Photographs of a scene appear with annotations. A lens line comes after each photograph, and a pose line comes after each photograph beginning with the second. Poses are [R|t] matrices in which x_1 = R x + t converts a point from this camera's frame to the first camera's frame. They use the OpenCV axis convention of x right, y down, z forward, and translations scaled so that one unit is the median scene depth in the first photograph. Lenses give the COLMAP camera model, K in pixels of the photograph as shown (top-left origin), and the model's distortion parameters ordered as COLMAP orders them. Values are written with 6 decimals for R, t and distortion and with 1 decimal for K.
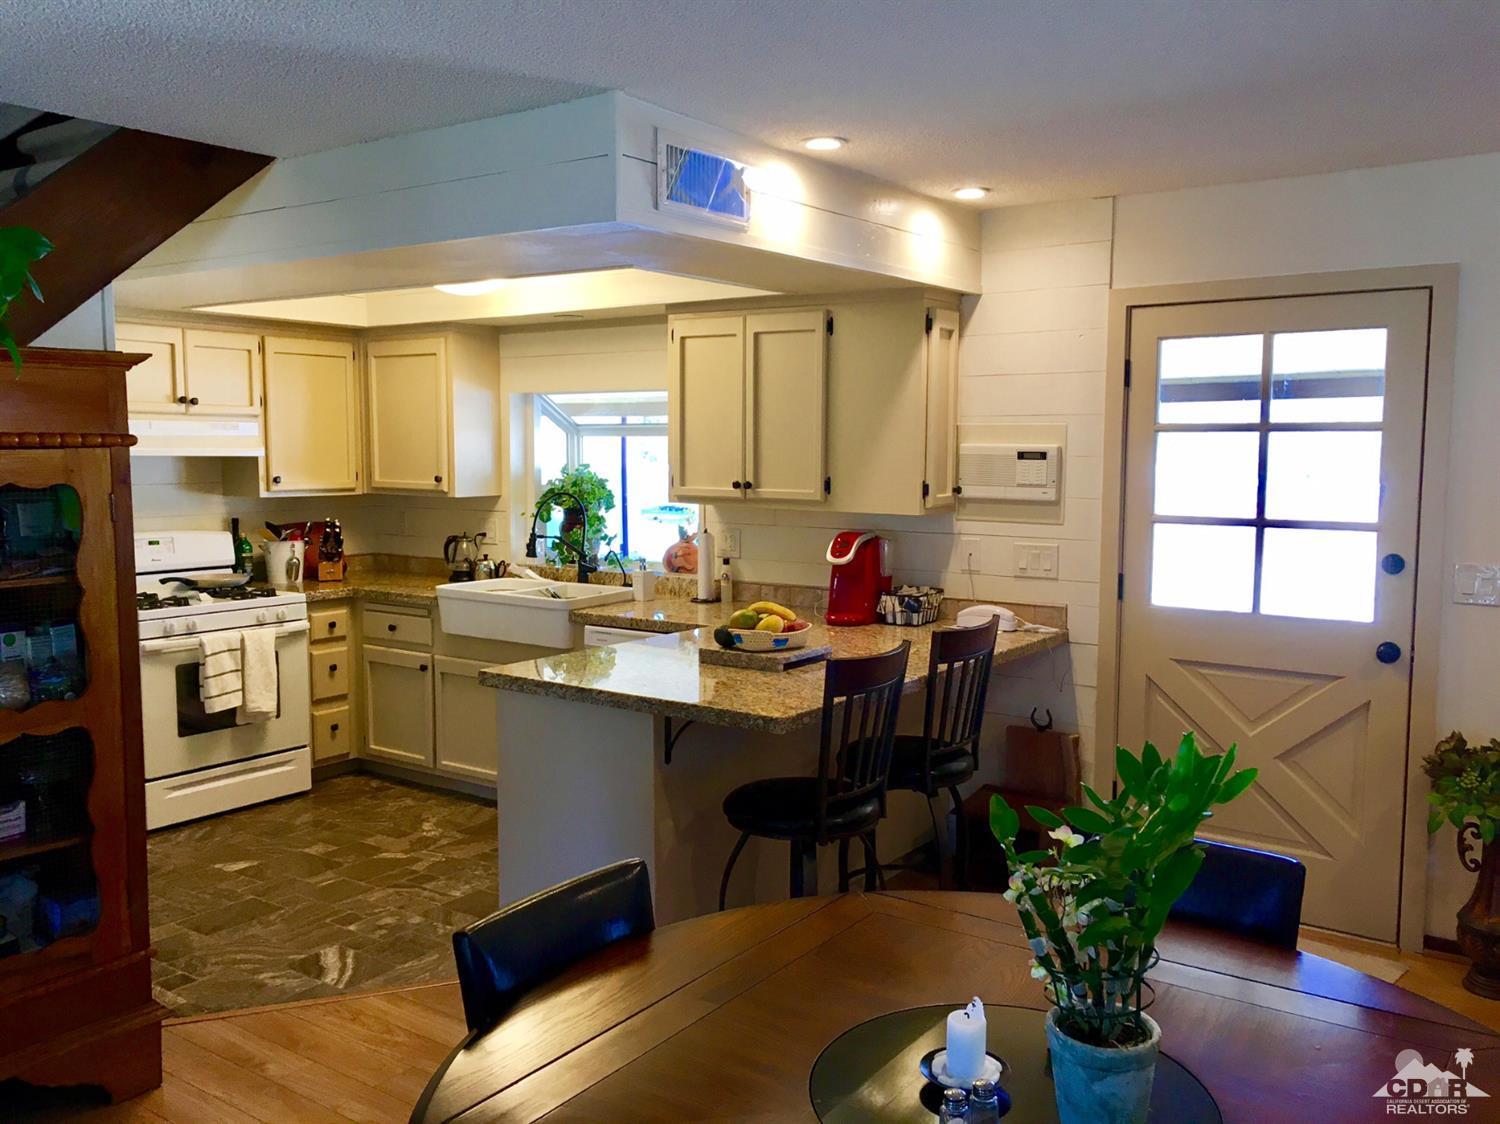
lens RADIAL K [[1265.4, 0, 750.0], [0, 1265.4, 562.0], [0, 0, 1]] dist [0.063772, -0.064319]
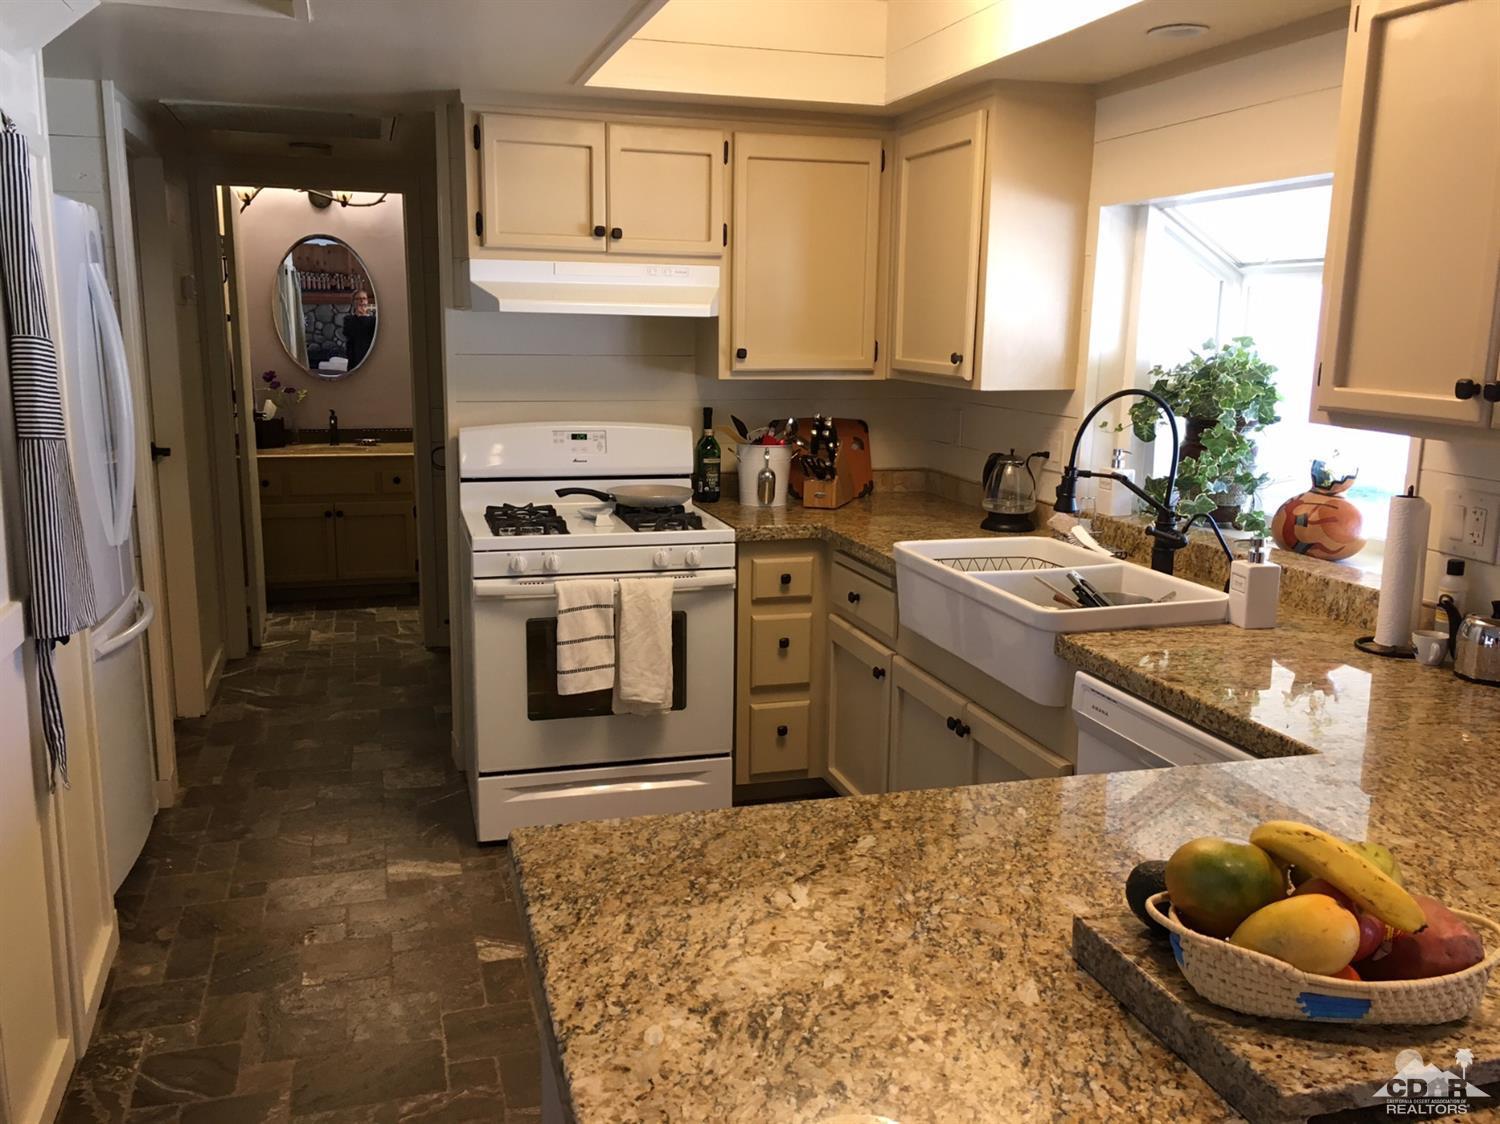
lens RADIAL K [[1265.4, 0, 750.0], [0, 1265.4, 562.0], [0, 0, 1]] dist [0.063772, -0.064319]
pose [[0.786810, 0.125139, -0.604375, 0.053328], [-0.069638, 0.990976, 0.114527, -0.034041], [0.613253, -0.048023, 0.788425, 0.494640]]
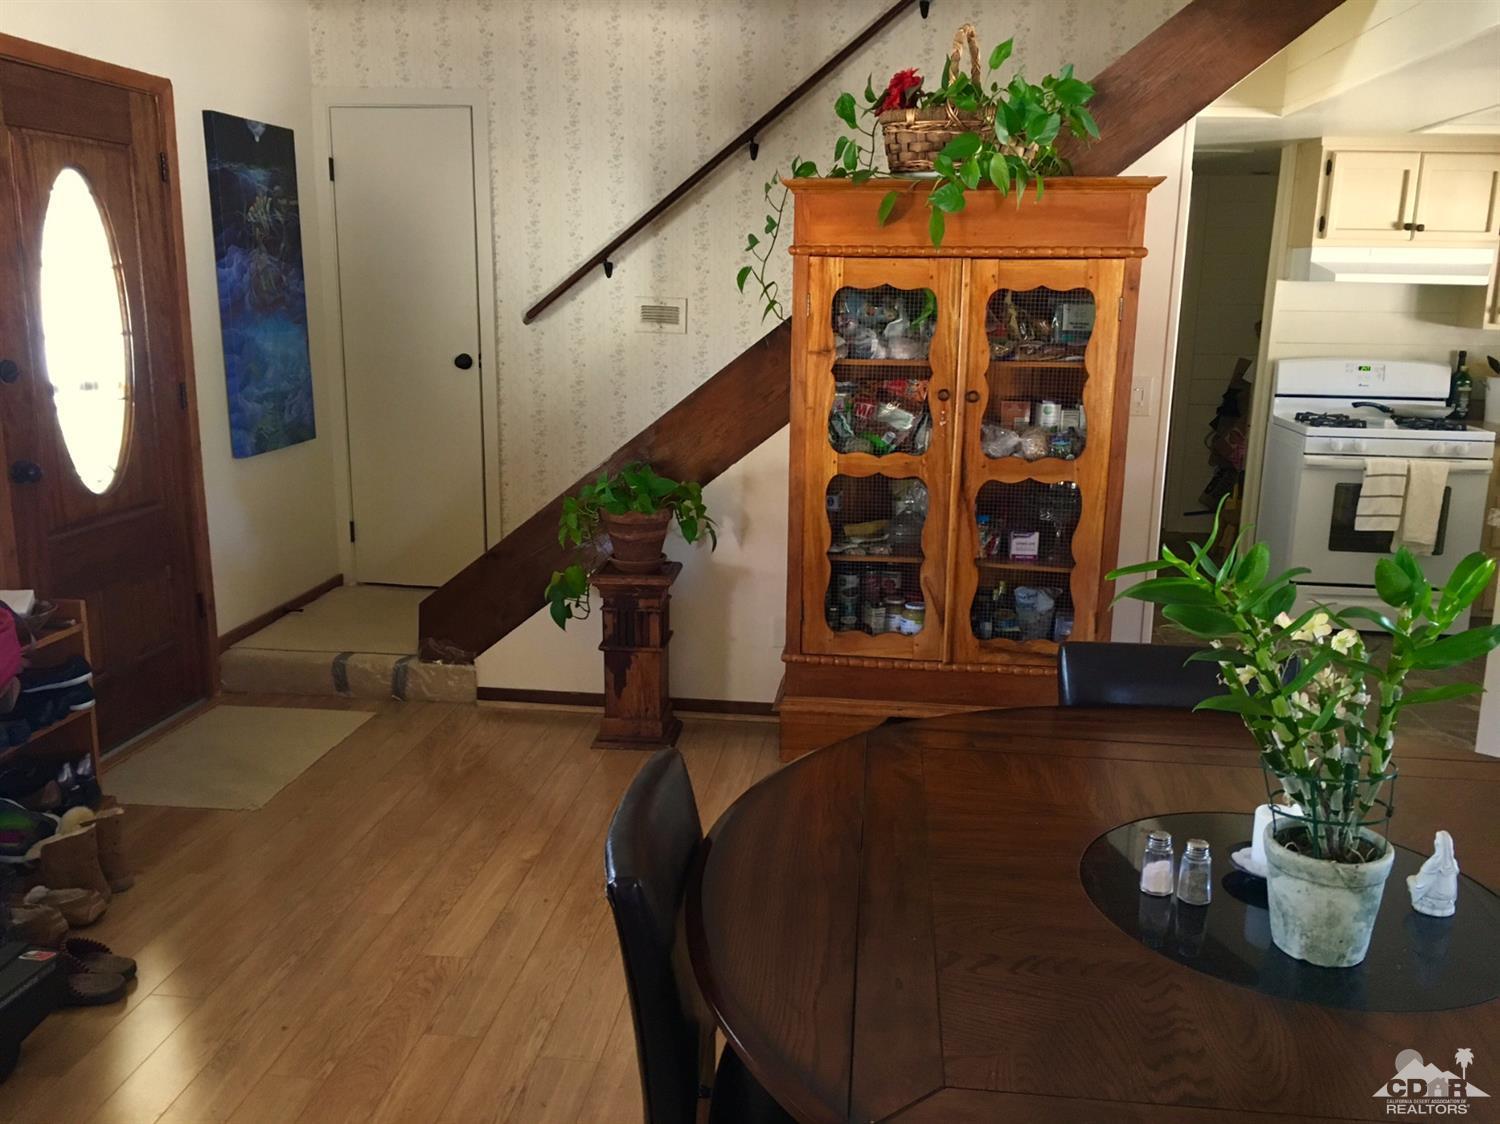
lens RADIAL K [[1265.4, 0, 750.0], [0, 1265.4, 562.0], [0, 0, 1]] dist [0.063772, -0.064319]
pose [[0.480920, 0.195455, -0.854701, 0.220017], [-0.097771, 0.980710, 0.169258, 0.012117], [0.871296, 0.002165, 0.490753, 0.049555]]
